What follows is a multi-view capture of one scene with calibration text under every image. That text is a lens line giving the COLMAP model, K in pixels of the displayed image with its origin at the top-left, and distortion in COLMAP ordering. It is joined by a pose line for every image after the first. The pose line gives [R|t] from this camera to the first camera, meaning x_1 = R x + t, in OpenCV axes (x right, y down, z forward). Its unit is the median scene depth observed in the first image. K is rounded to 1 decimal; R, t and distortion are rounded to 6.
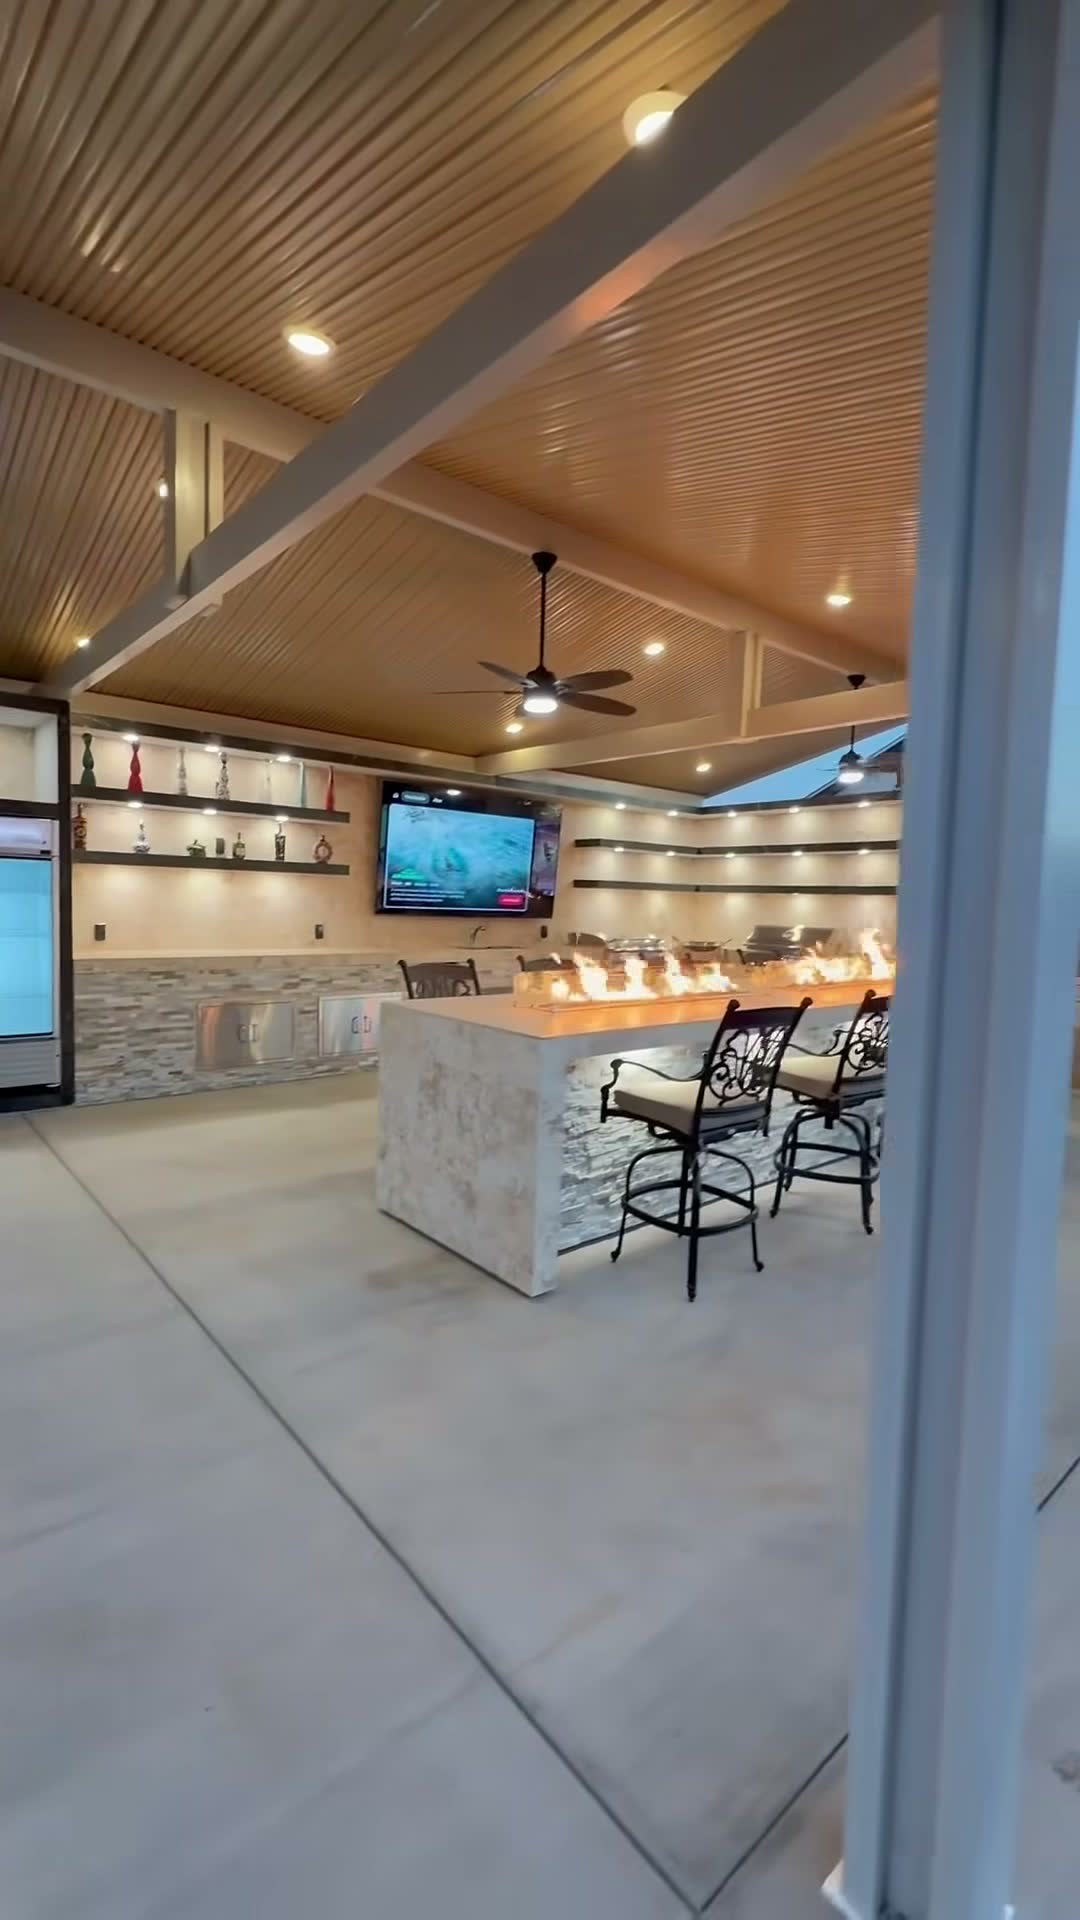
lens RADIAL K [[847.1, 0, 540.0], [0, 847.1, 960.0], [0, 0, 1]] dist [0.003196, 0.000265]
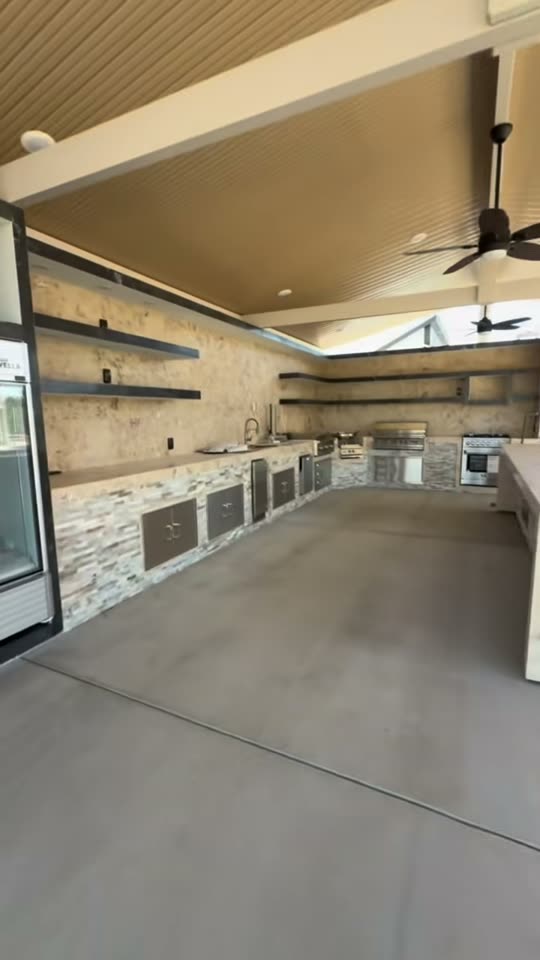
lens RADIAL K [[423.5, 0, 270.0], [0, 423.5, 480.0], [0, 0, 1]] dist [0.003196, 0.000265]
pose [[0.915149, -0.103910, 0.389494, -0.474088], [0.068448, 0.992231, 0.103885, -0.043333], [-0.397263, -0.068410, 0.915152, 0.421940]]
